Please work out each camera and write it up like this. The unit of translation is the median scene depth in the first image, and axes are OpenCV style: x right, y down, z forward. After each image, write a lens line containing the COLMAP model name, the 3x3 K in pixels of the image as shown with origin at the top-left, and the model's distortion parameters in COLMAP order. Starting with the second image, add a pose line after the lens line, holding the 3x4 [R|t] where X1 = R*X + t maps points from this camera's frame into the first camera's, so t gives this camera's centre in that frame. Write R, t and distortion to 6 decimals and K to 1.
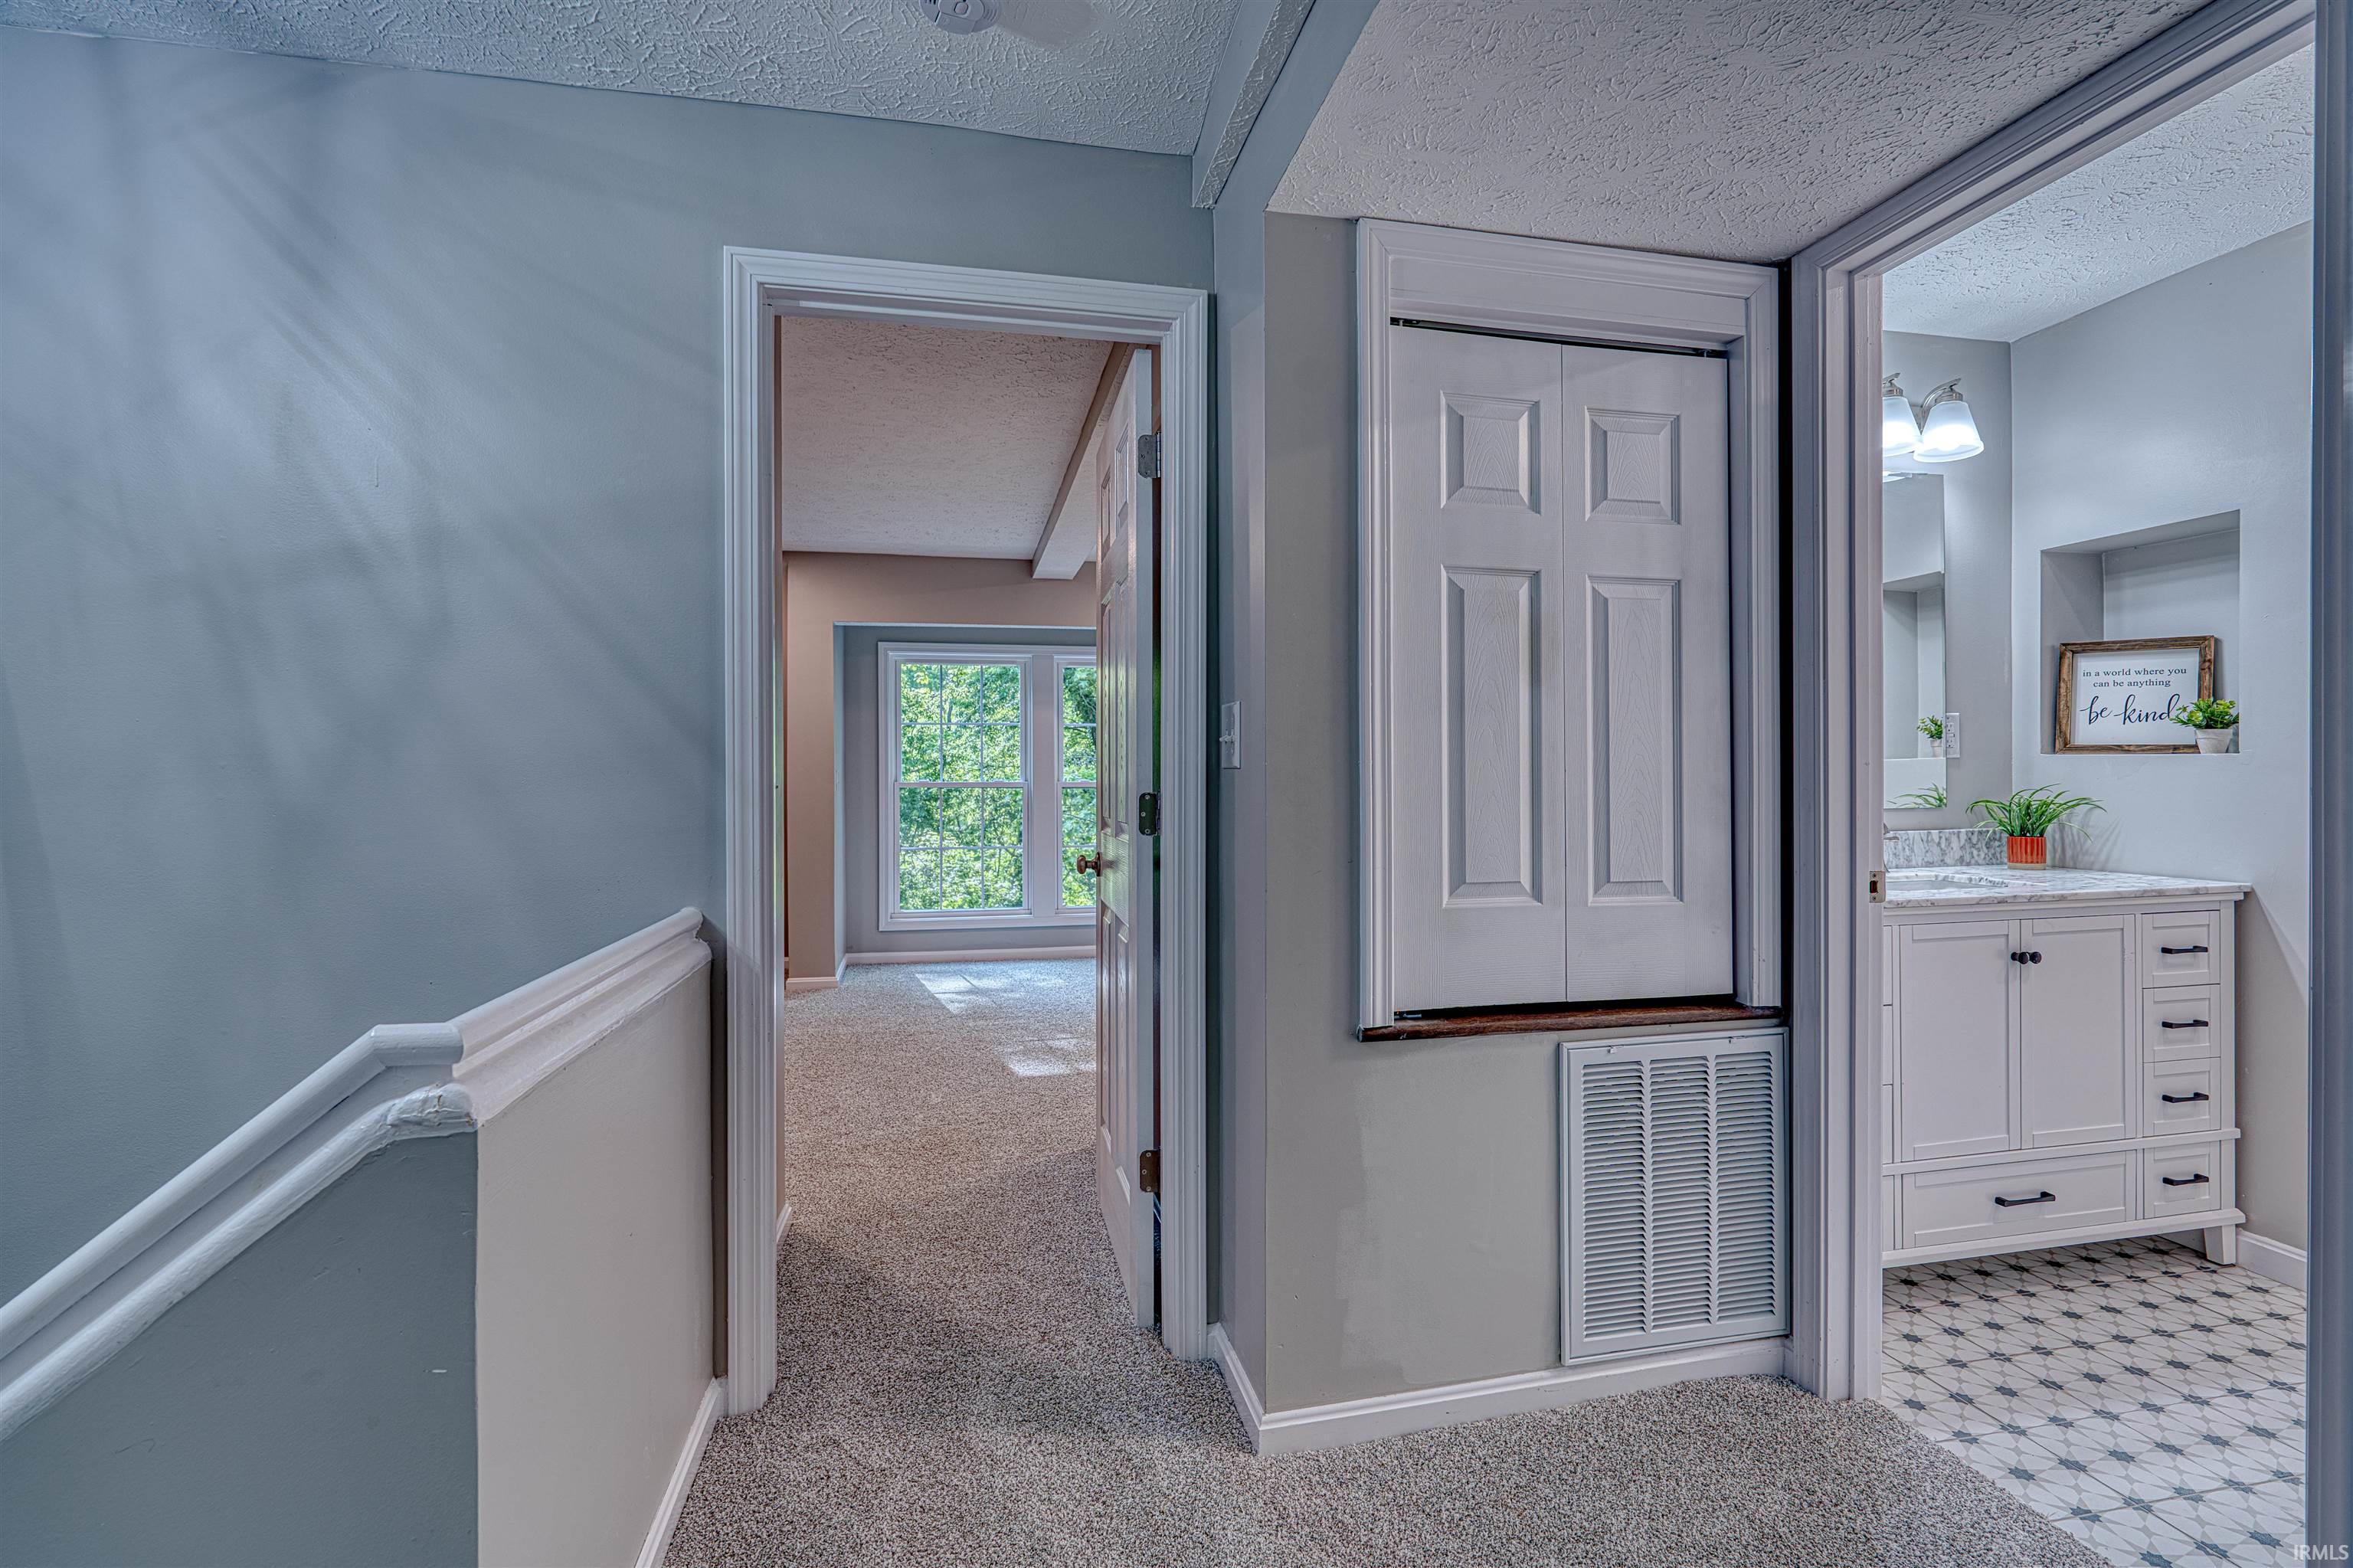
lens RADIAL K [[1089.3, 0, 1176.5], [0, 1089.3, 784.0], [0, 0, 1]] dist [-0.003571, 0.001112]
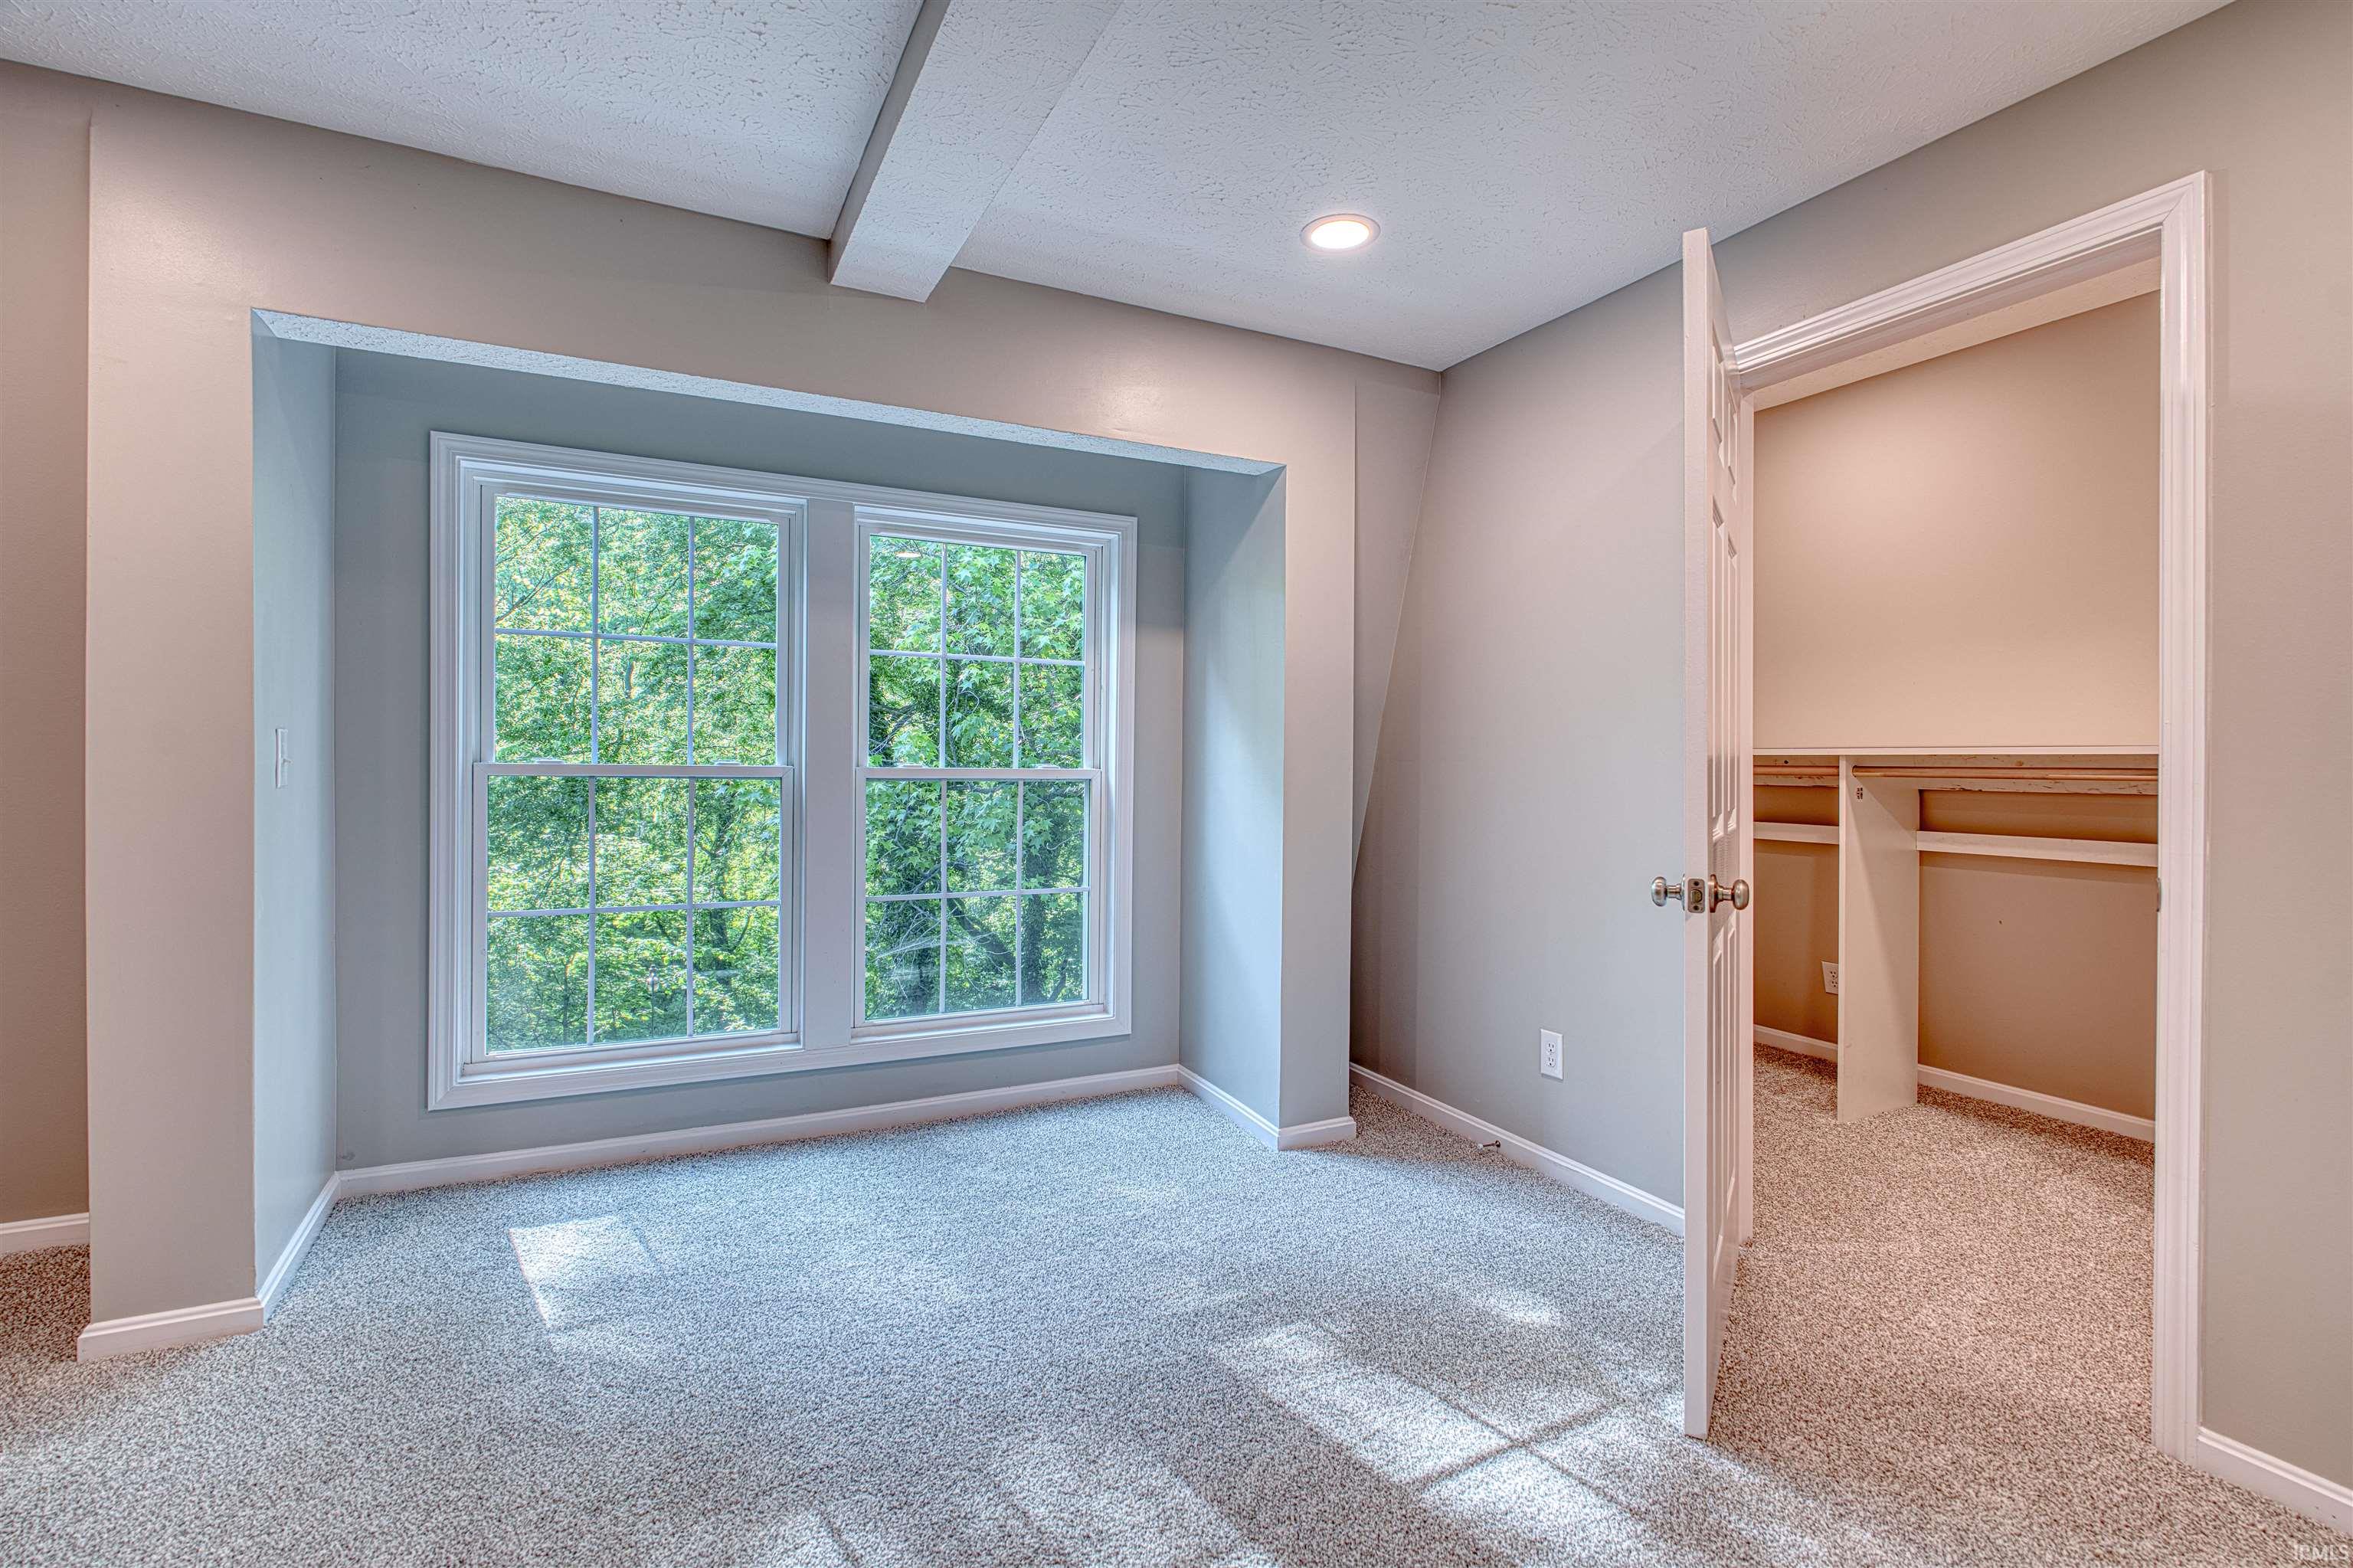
lens RADIAL K [[1089.3, 0, 1176.5], [0, 1089.3, 784.0], [0, 0, 1]] dist [-0.003571, 0.001112]
pose [[0.966575, 0.008244, 0.256250, -0.033123], [-0.010751, 0.999907, 0.008381, 0.000398], [-0.256158, -0.010856, 0.966574, 0.168700]]
